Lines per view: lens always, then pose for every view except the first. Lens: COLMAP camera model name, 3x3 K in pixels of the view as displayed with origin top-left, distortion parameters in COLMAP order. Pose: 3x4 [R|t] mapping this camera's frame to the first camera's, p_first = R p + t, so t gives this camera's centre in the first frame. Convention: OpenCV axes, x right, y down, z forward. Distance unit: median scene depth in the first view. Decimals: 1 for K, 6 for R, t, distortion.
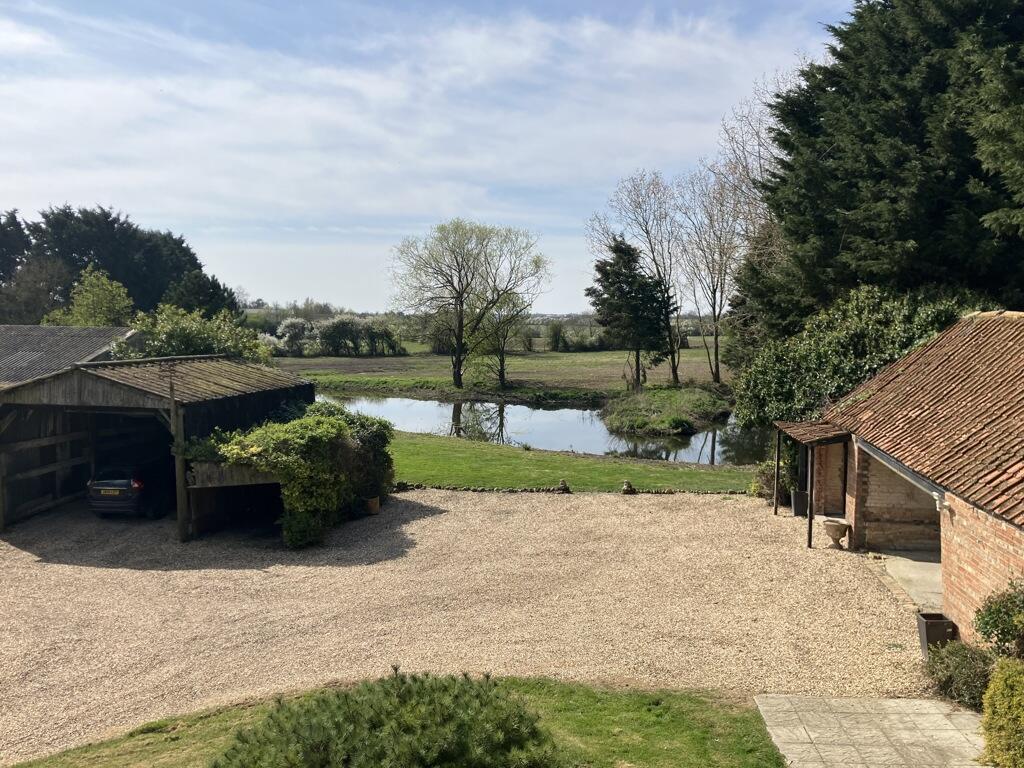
lens RADIAL K [[823.9, 0, 512.2], [0, 823.9, 385.7], [0, 0, 1]] dist [0.036676, -0.053873]
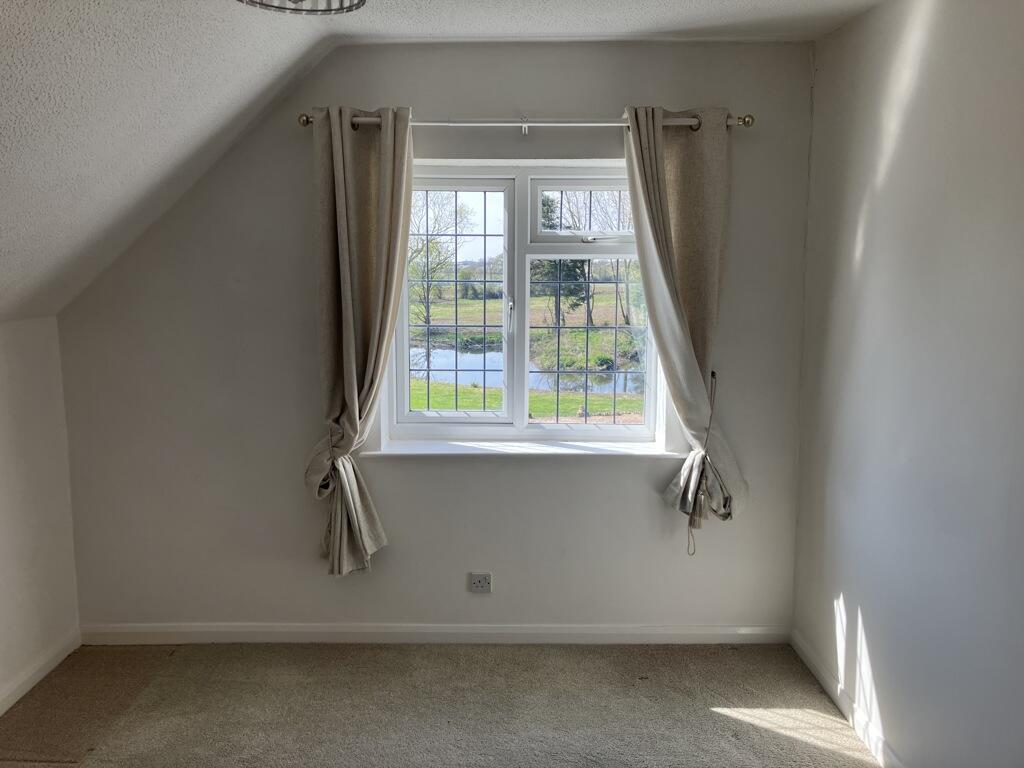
lens RADIAL K [[823.9, 0, 510.1], [0, 823.9, 387.6], [0, 0, 1]] dist [0.036676, -0.053873]
pose [[0.992181, -0.026550, 0.121948, -0.042610], [0.018551, 0.997630, 0.066262, 0.003639], [-0.123418, -0.063482, 0.990322, -0.062205]]
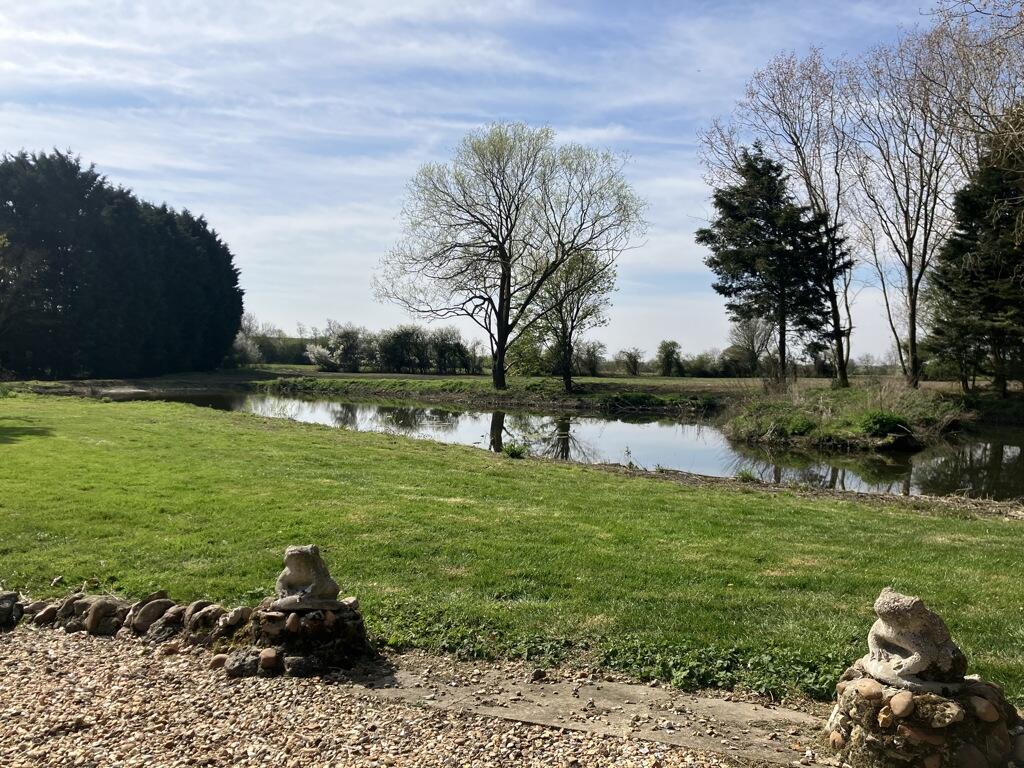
lens RADIAL K [[823.9, 0, 519.6], [0, 823.9, 378.1], [0, 0, 1]] dist [0.036676, -0.053873]
pose [[0.990075, 0.018220, -0.139351, 0.044869], [-0.027985, 0.997263, -0.068436, 0.040323], [0.137722, 0.071657, 0.987875, 0.366390]]
